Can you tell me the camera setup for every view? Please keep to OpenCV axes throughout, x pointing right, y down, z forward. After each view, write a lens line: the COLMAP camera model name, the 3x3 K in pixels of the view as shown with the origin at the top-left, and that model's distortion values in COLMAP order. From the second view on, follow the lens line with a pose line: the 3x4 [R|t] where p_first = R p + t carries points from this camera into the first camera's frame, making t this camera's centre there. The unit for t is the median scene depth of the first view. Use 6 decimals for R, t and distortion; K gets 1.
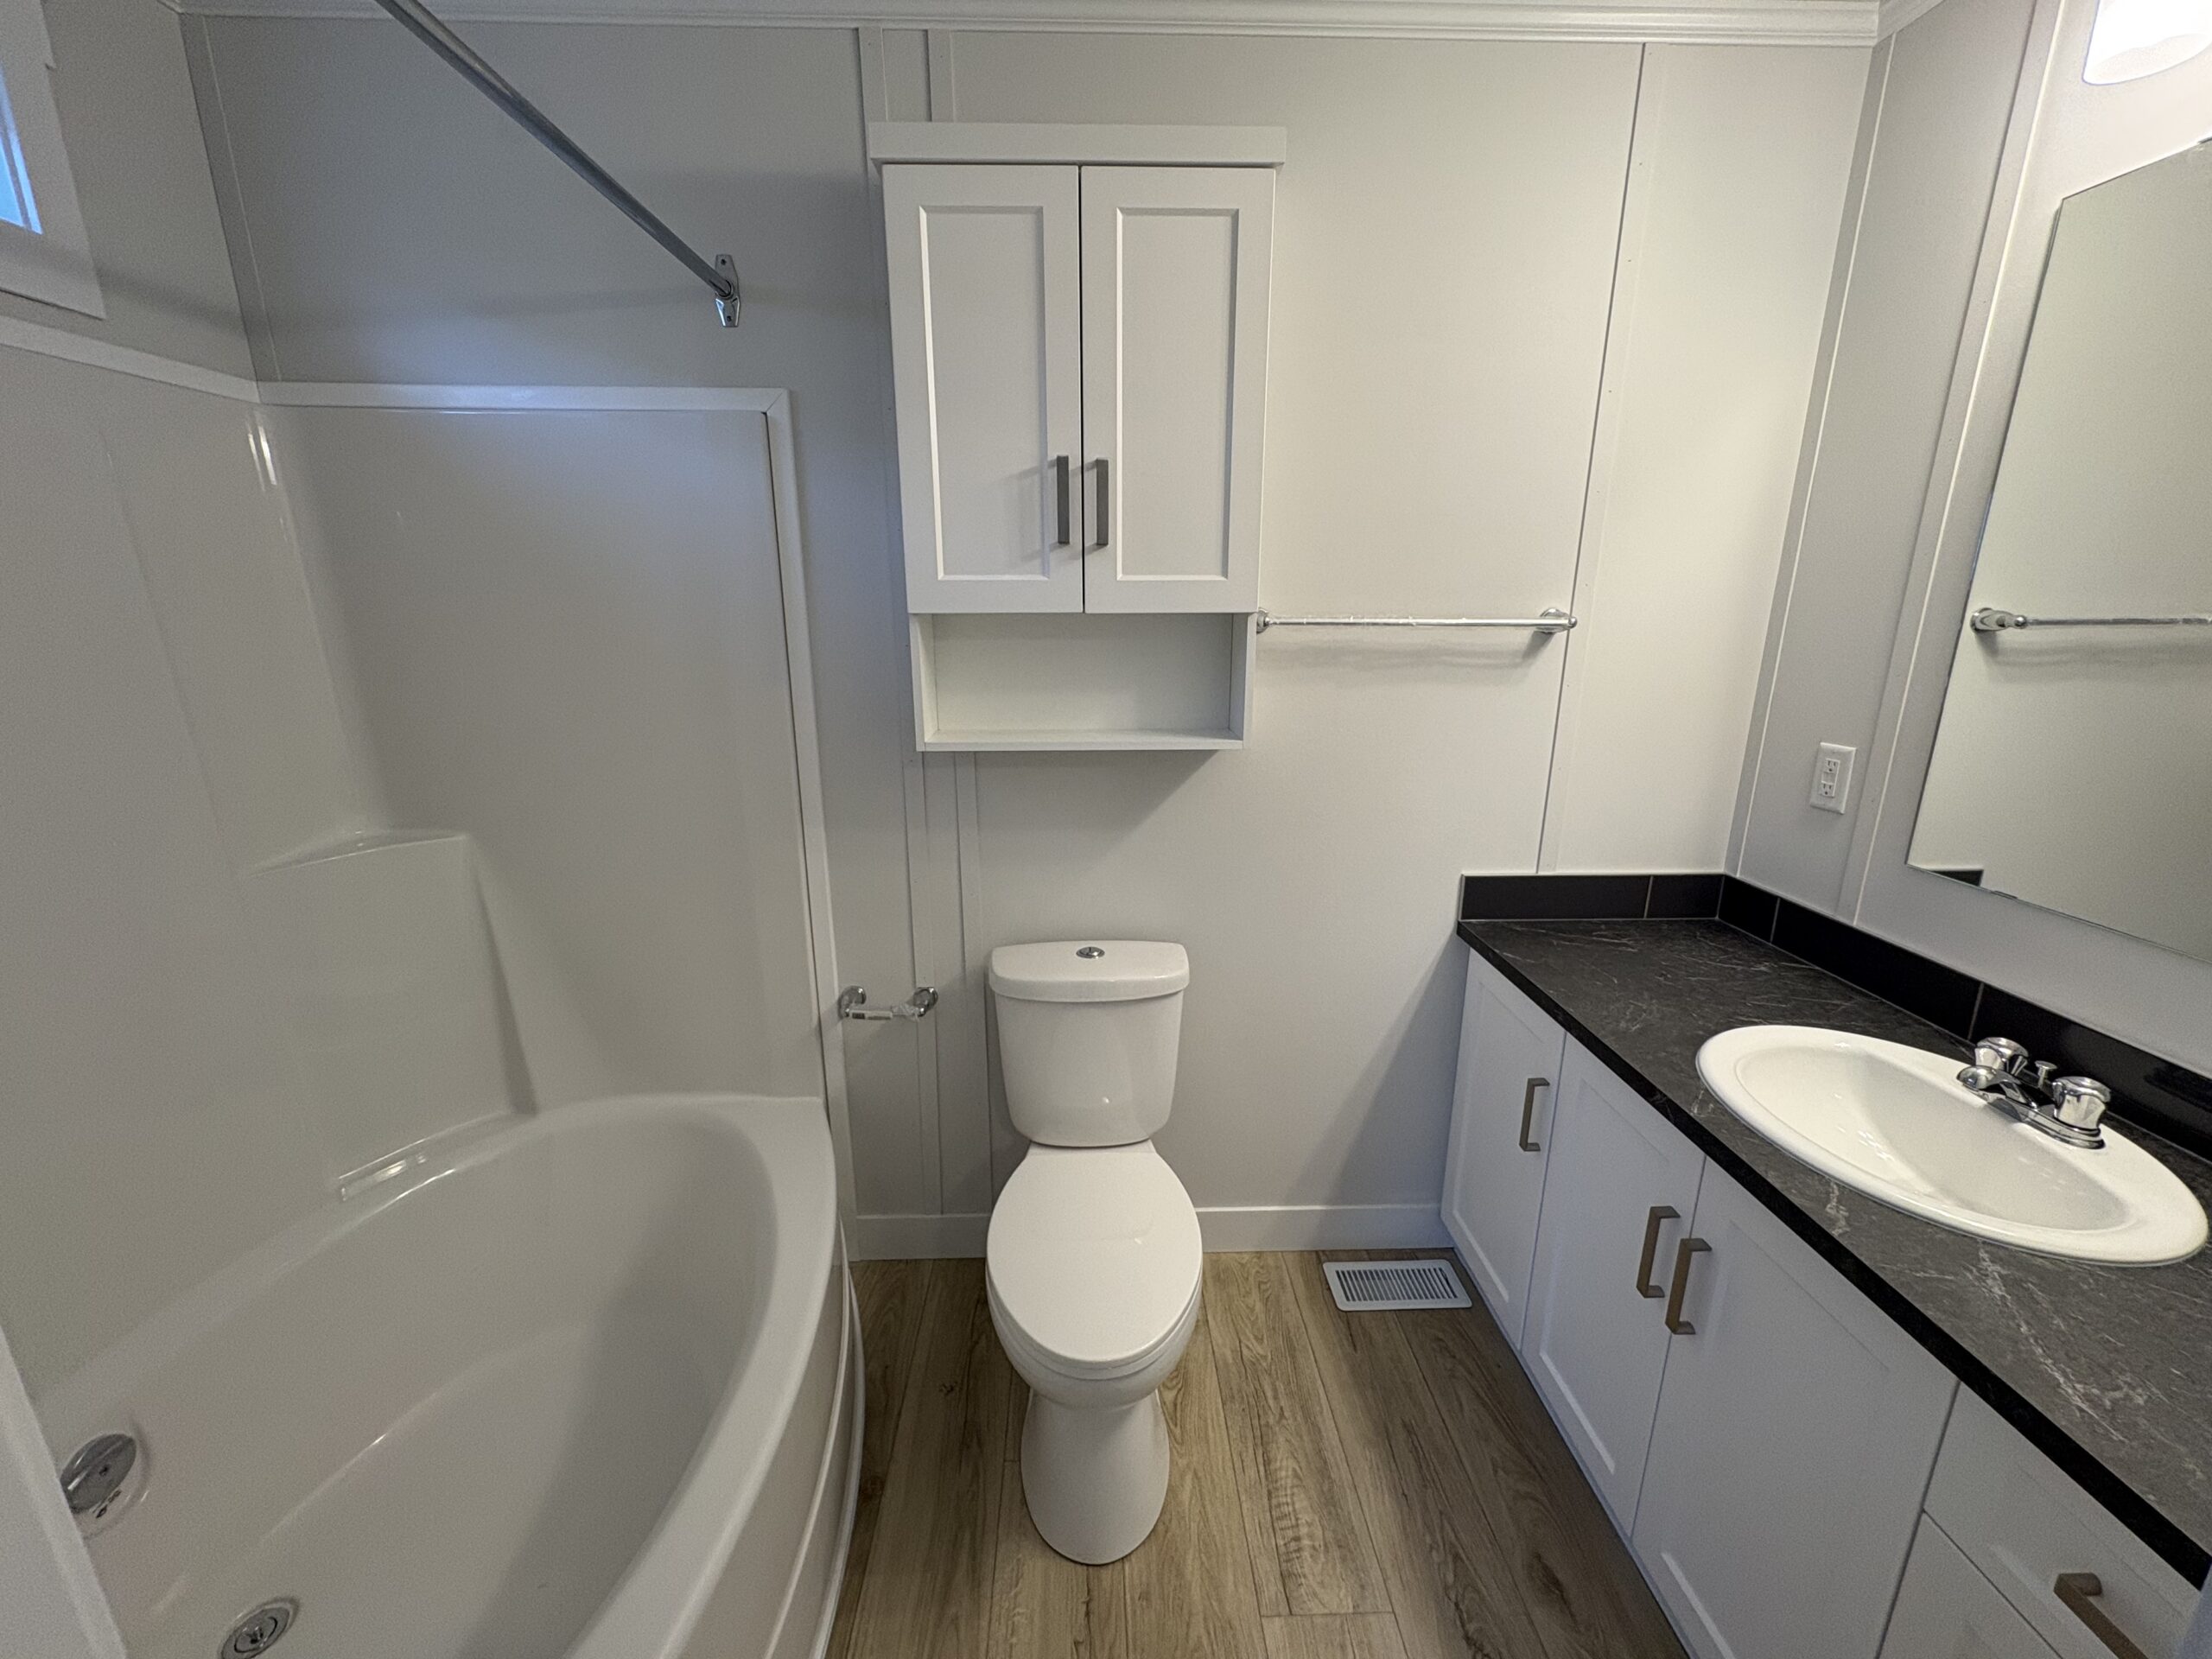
lens RADIAL K [[877.0, 0, 1106.7], [0, 877.0, 827.2], [0, 0, 1]] dist [-0.000255, -0.000363]
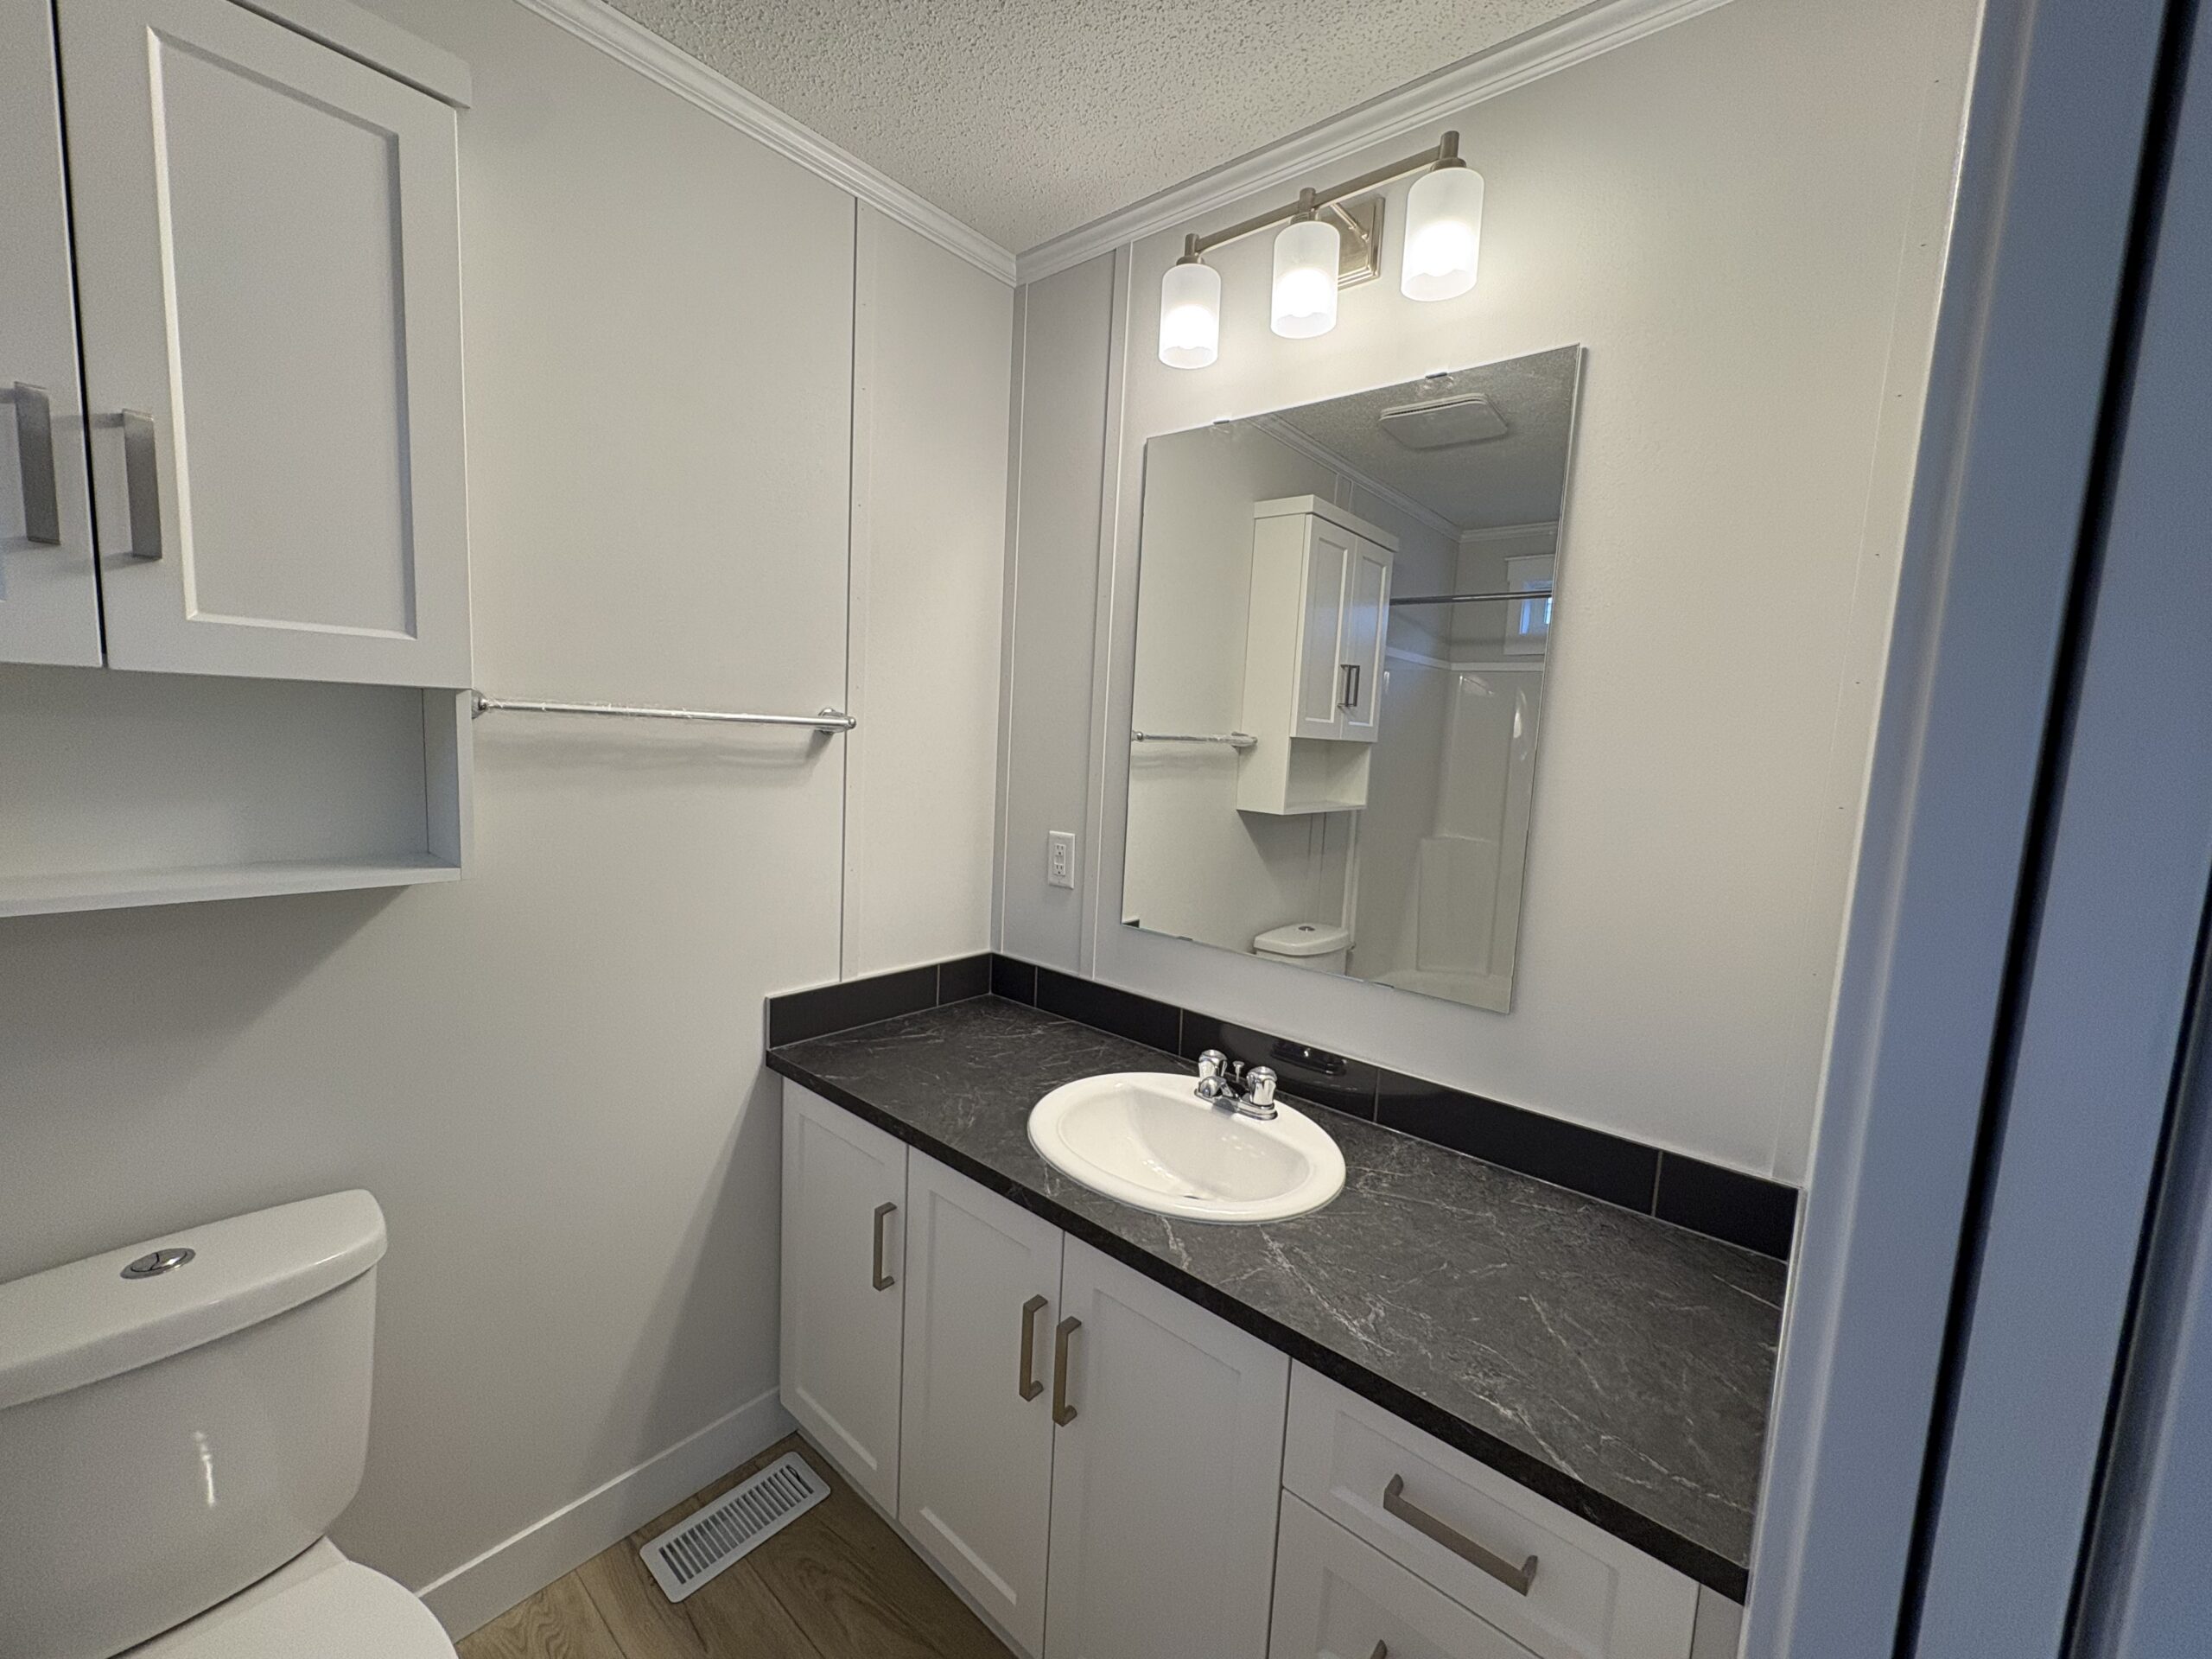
lens RADIAL K [[881.4, 0, 1110.7], [0, 881.4, 828.7], [0, 0, 1]] dist [-0.000004, 0.000070]
pose [[0.666596, -0.046795, 0.743949, -0.021253], [0.133058, 0.989469, -0.056984, -0.021447], [-0.733448, 0.136973, 0.665802, 0.150966]]
